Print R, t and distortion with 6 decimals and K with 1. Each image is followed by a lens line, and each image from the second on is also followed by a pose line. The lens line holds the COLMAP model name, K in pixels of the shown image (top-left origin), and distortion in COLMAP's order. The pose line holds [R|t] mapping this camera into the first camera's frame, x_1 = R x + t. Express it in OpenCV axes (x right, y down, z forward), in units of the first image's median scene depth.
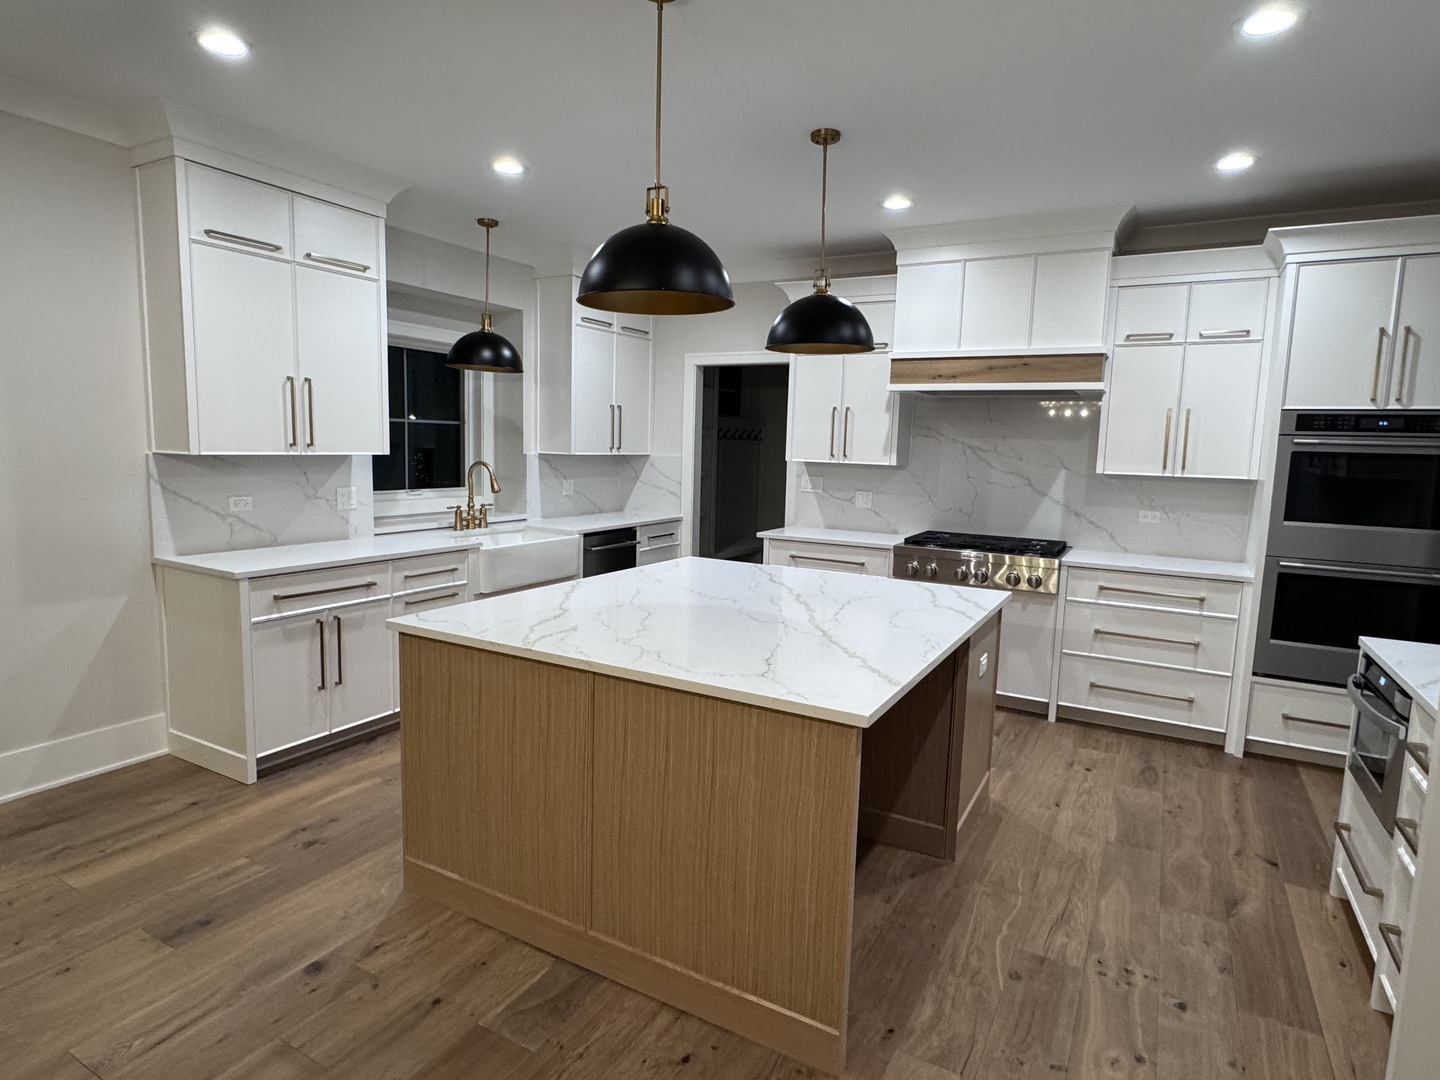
lens RADIAL K [[808.5, 0, 715.0], [0, 808.5, 539.8], [0, 0, 1]] dist [-0.005676, 0.001253]
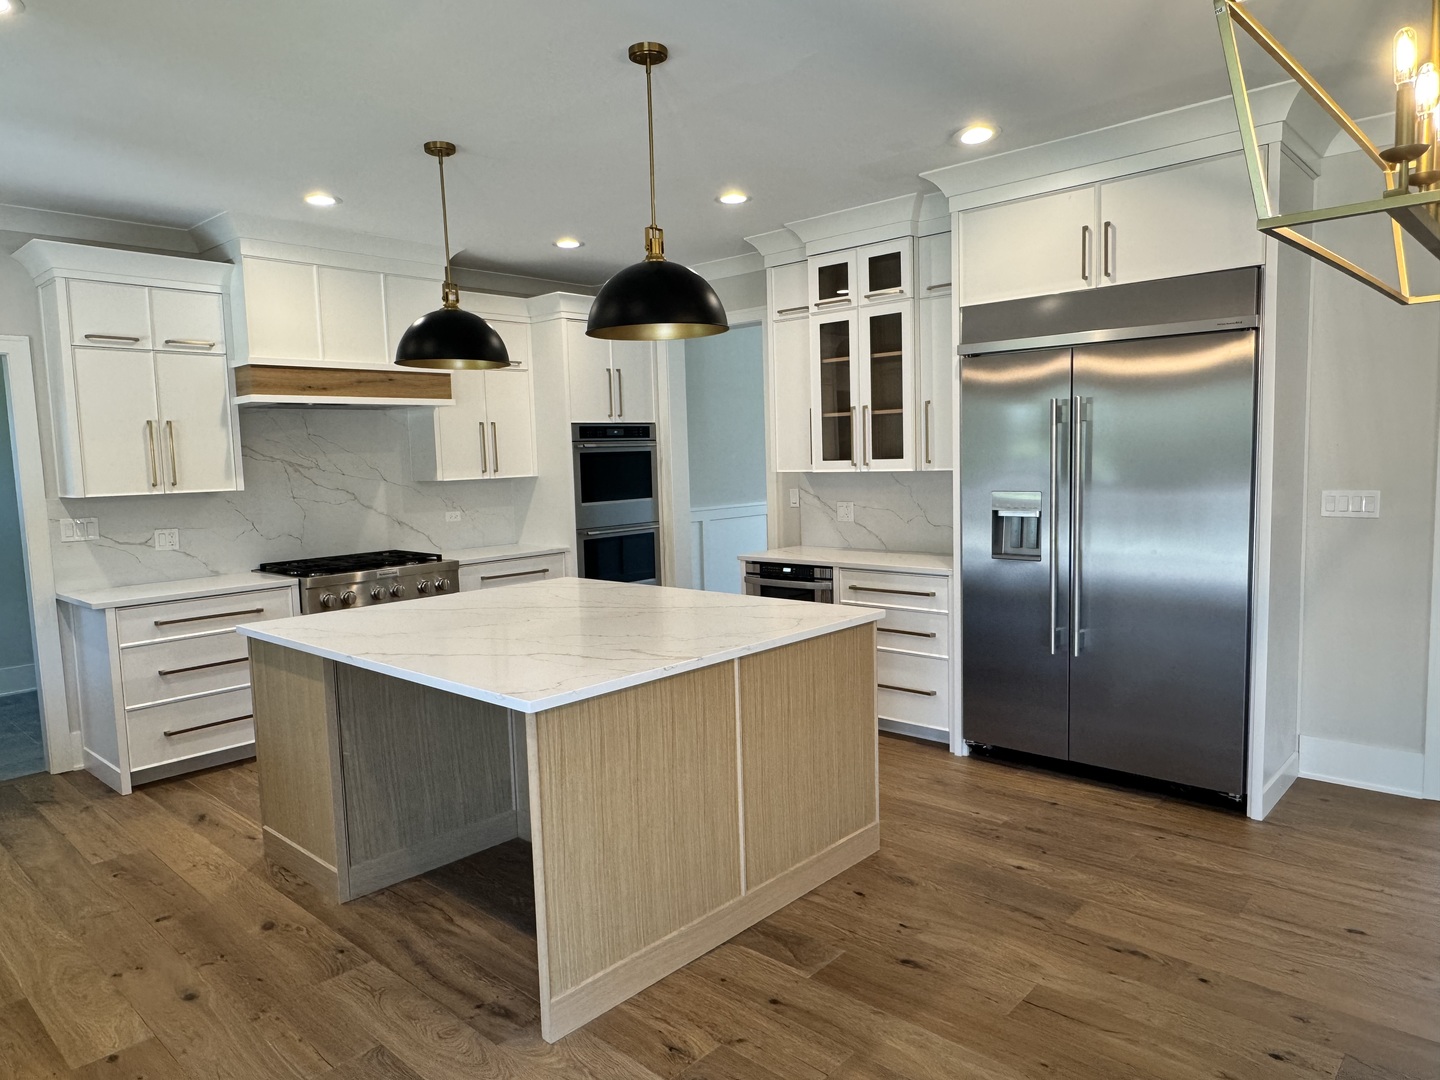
lens RADIAL K [[936.4, 0, 711.6], [0, 936.4, 538.6], [0, 0, 1]] dist [-0.005927, 0.001847]
pose [[0.232239, -0.122606, 0.964900, -0.716478], [0.154505, 0.984078, 0.087856, -0.062161], [-0.960309, 0.128678, 0.247484, 0.351165]]
